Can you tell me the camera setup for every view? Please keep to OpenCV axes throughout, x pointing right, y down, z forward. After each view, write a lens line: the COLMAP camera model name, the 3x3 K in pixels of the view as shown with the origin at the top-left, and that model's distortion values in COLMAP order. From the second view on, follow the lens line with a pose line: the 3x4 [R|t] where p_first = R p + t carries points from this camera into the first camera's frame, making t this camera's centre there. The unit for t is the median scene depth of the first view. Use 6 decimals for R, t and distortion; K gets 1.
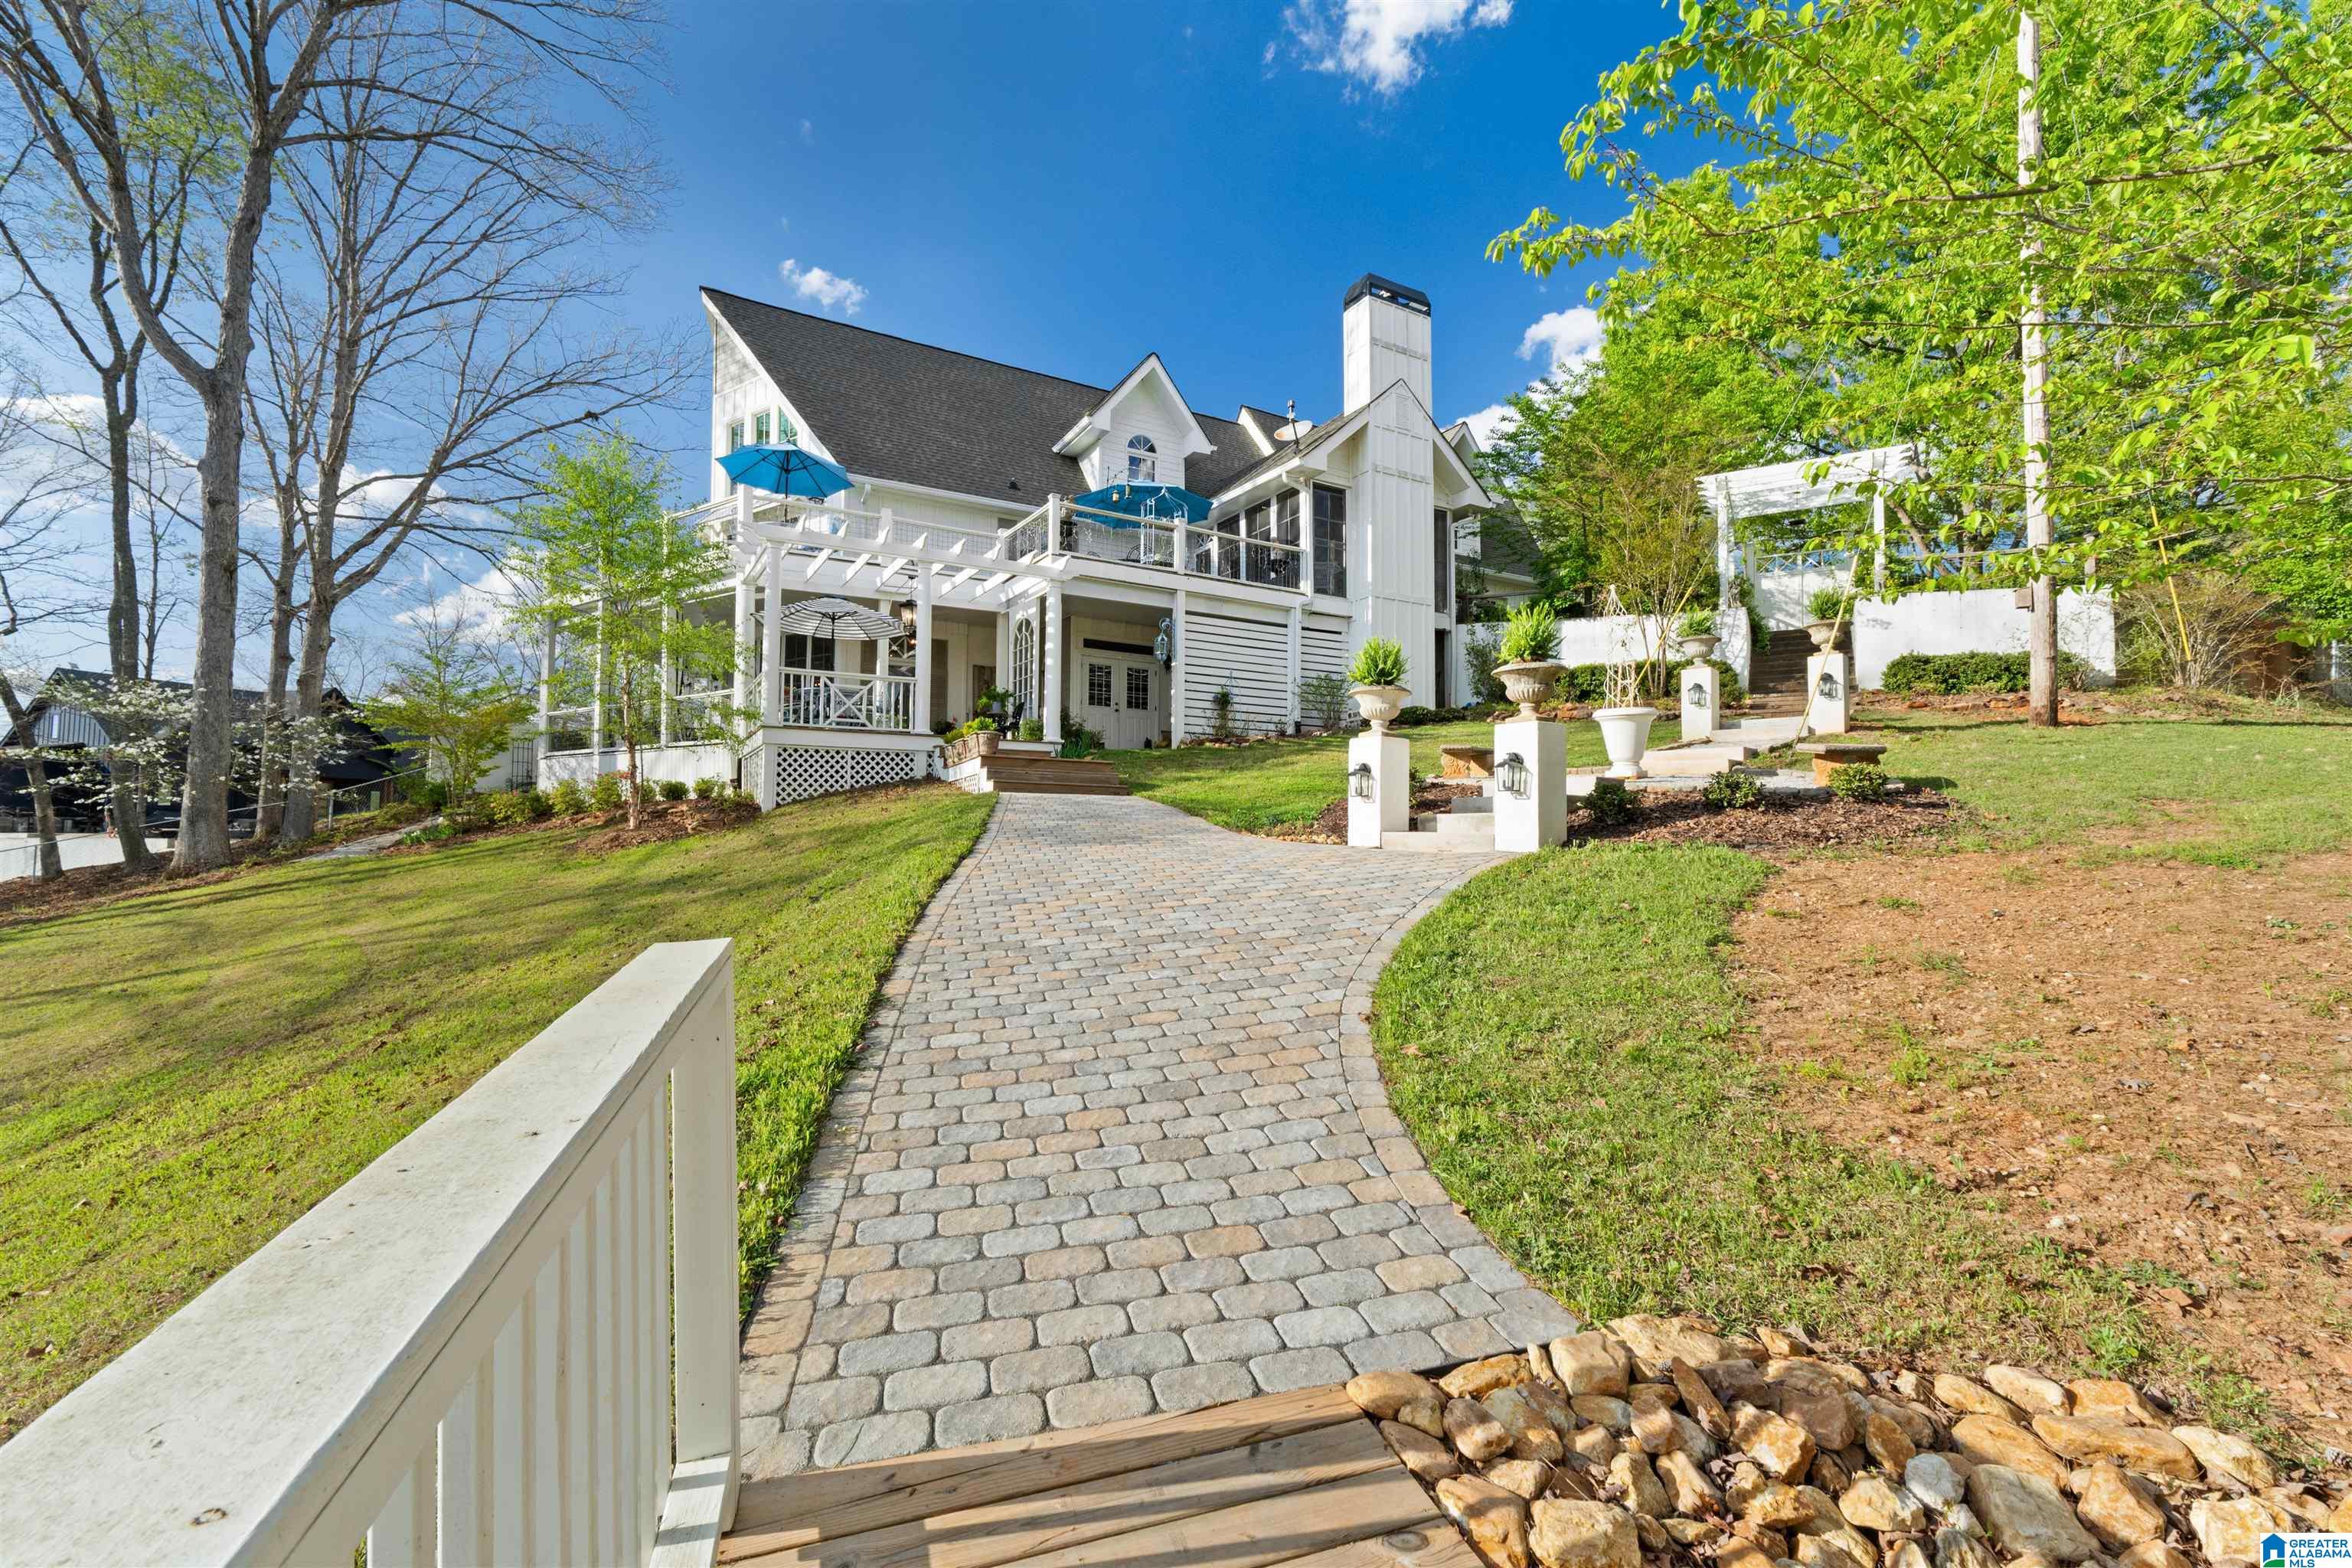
lens RADIAL K [[977.1, 0, 1179.8], [0, 977.1, 781.2], [0, 0, 1]] dist [0.000792, 0.000023]
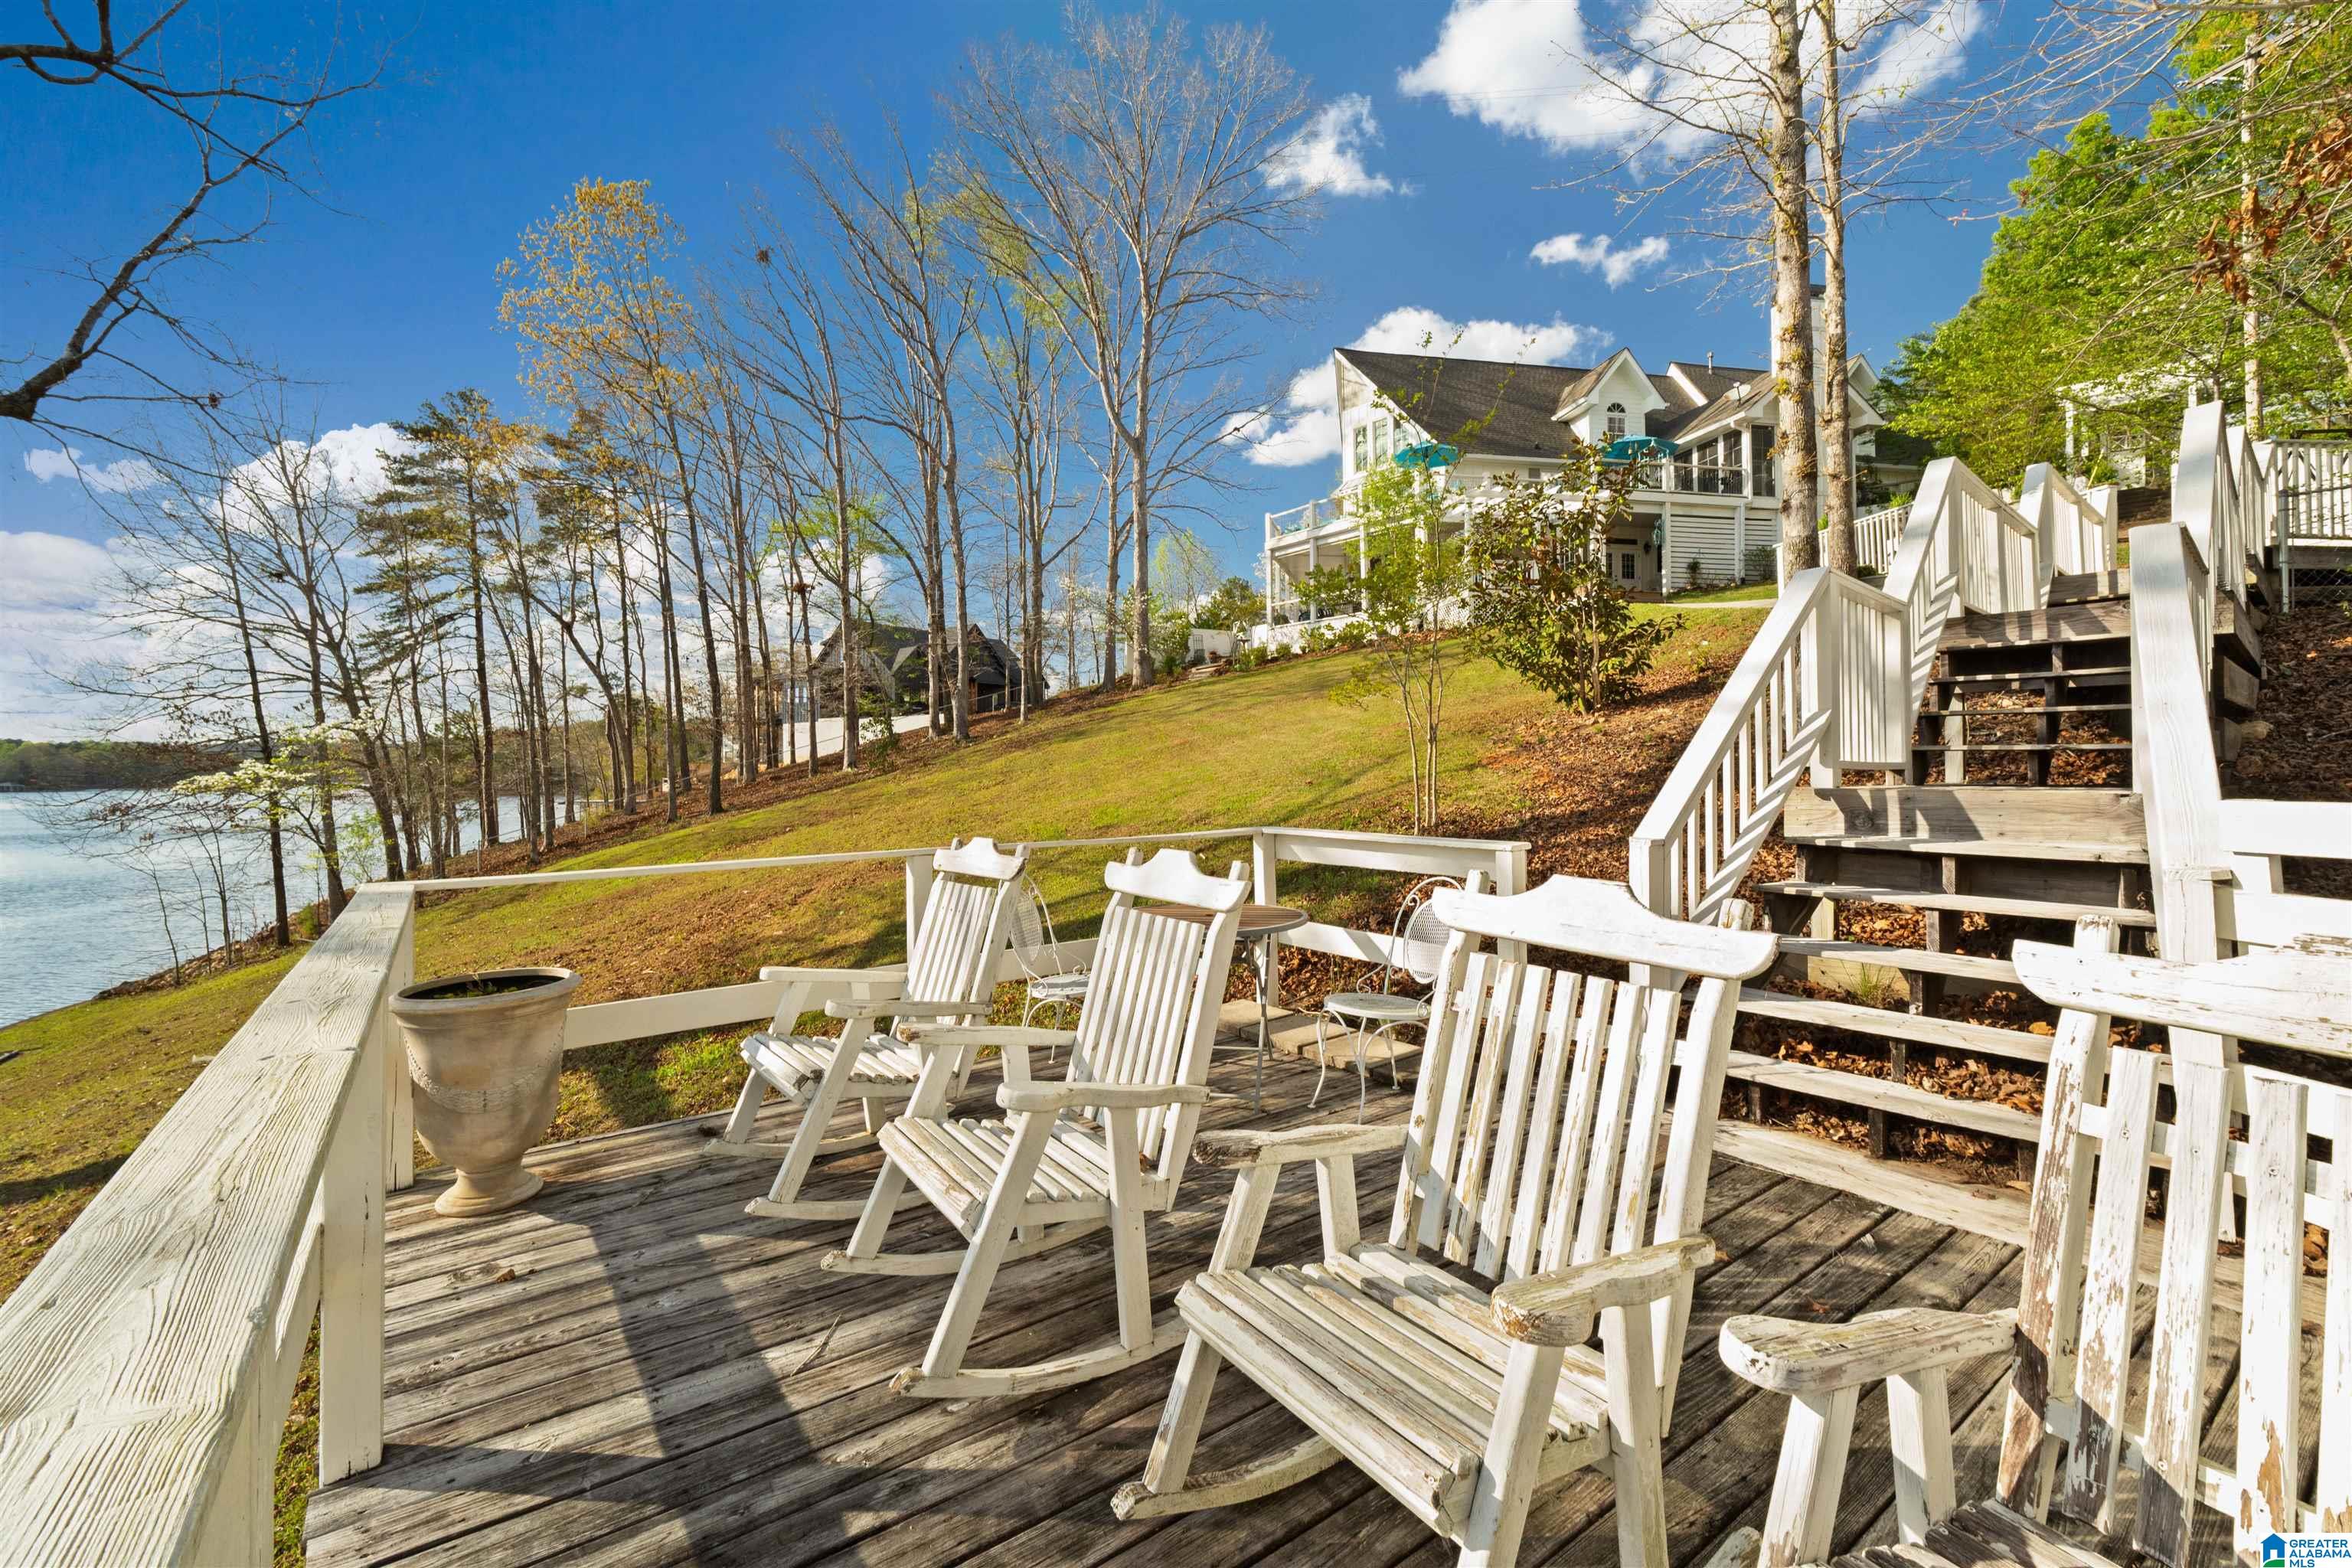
lens RADIAL K [[977.1, 0, 1191.0], [0, 977.1, 777.1], [0, 0, 1]] dist [0.000792, 0.000023]
pose [[0.952704, -0.010557, -0.303716, -0.249934], [0.028356, 0.998125, 0.054253, 0.148598], [0.302574, -0.060299, 0.951217, -0.799581]]
